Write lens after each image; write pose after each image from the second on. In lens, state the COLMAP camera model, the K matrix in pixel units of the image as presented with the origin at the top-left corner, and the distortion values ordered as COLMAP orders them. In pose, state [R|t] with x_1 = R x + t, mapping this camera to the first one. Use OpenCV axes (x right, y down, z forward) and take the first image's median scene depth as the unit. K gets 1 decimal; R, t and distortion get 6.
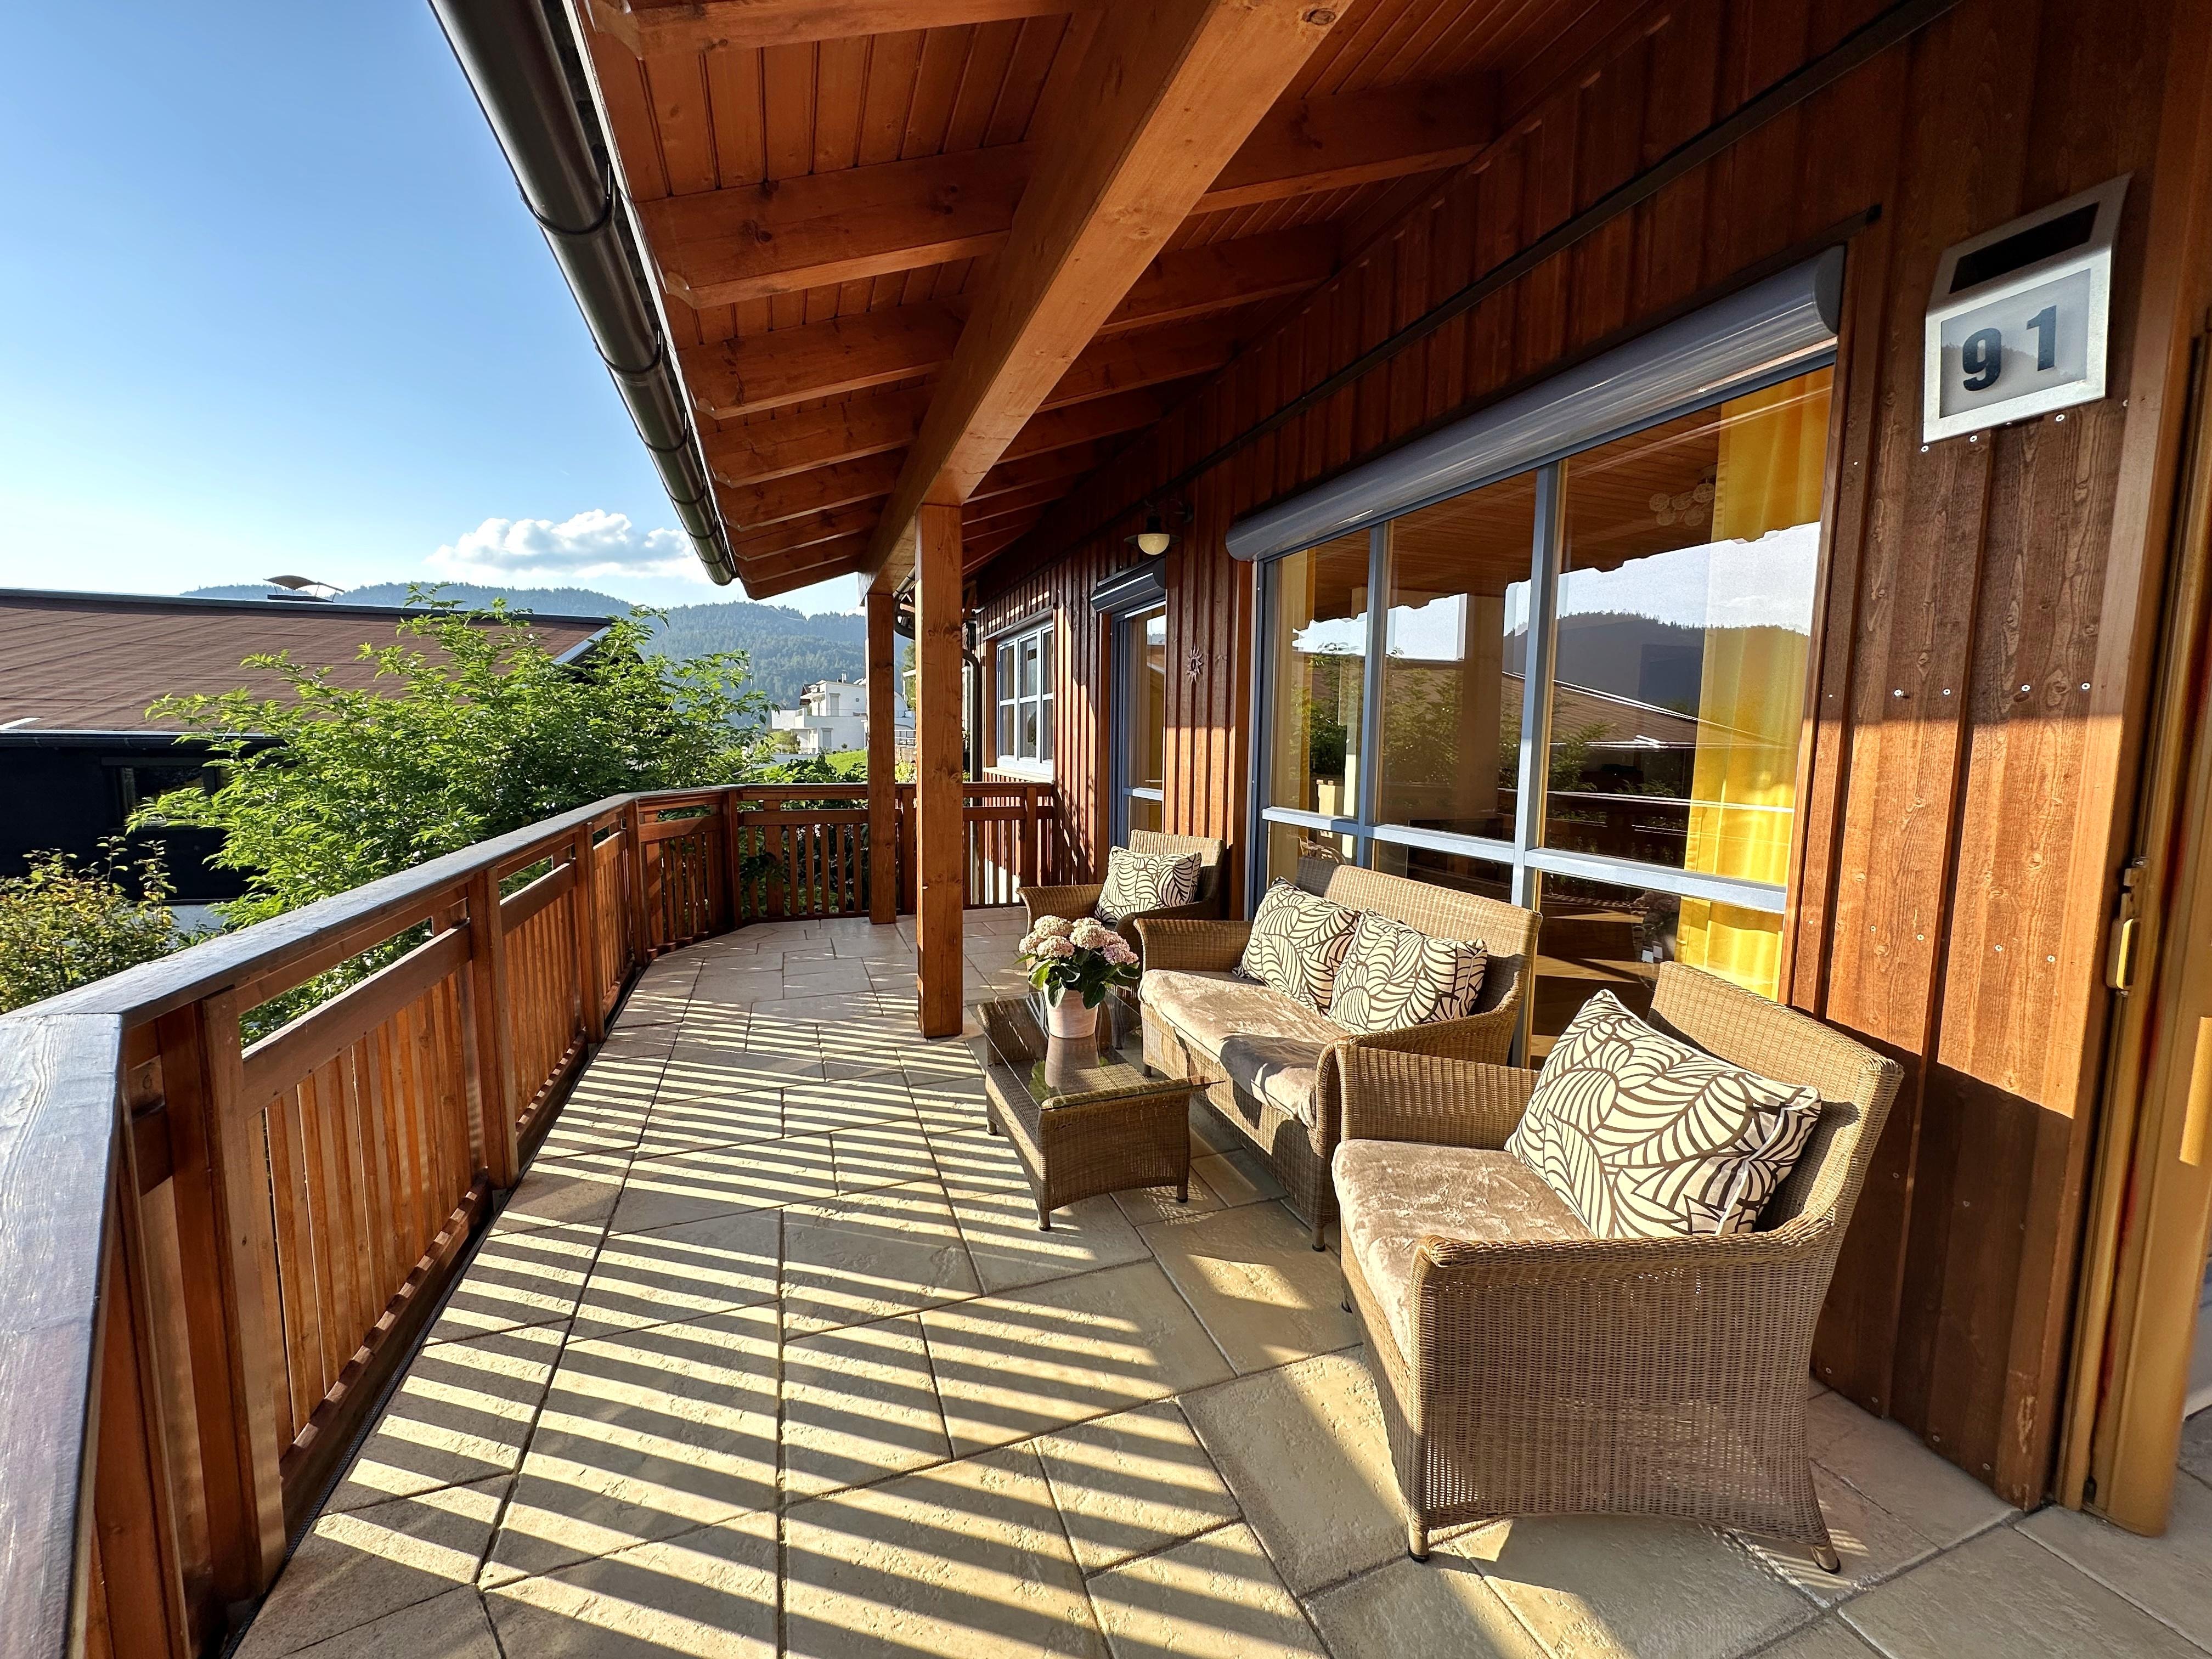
lens RADIAL K [[880.5, 0, 1104.5], [0, 880.5, 831.7], [0, 0, 1]] dist [-0.001713, 0.000505]
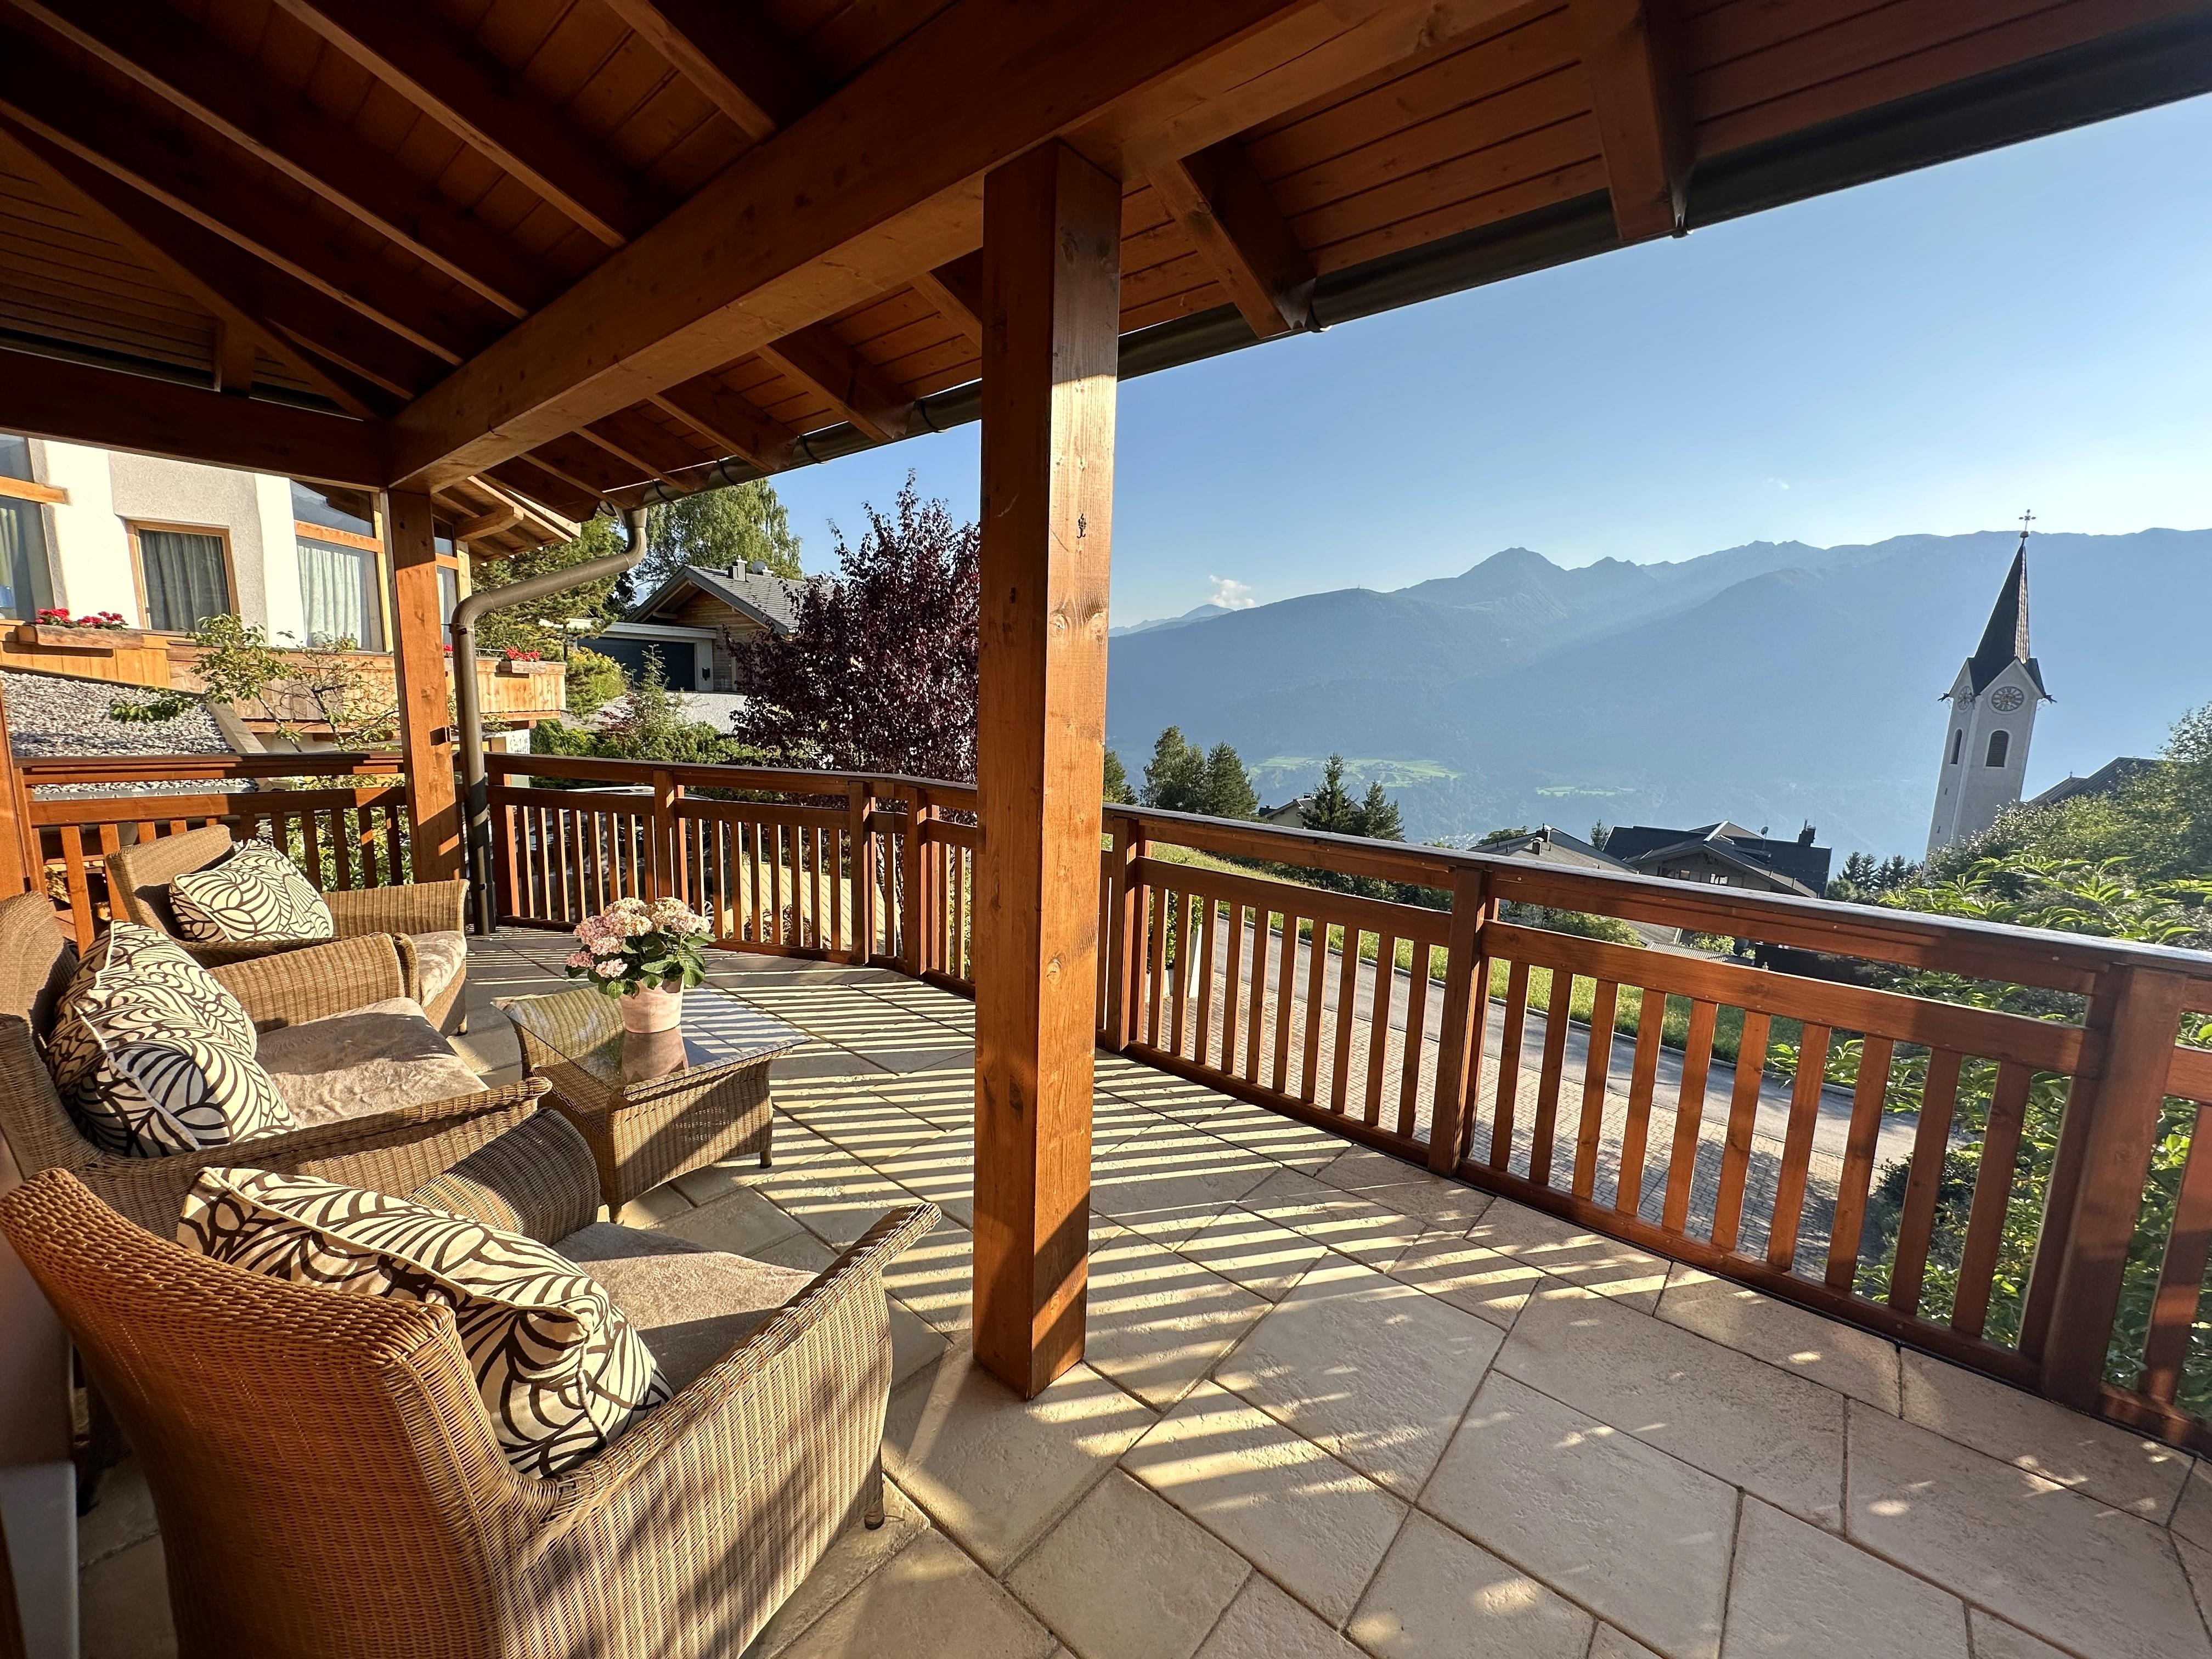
lens RADIAL K [[880.5, 0, 1104.5], [0, 880.5, 831.7], [0, 0, 1]] dist [-0.001713, 0.000505]
pose [[-0.869352, 0.030454, -0.493255, 0.000001], [-0.096751, 0.968297, 0.230304, -0.236129], [0.484631, 0.247938, -0.838844, 2.010311]]
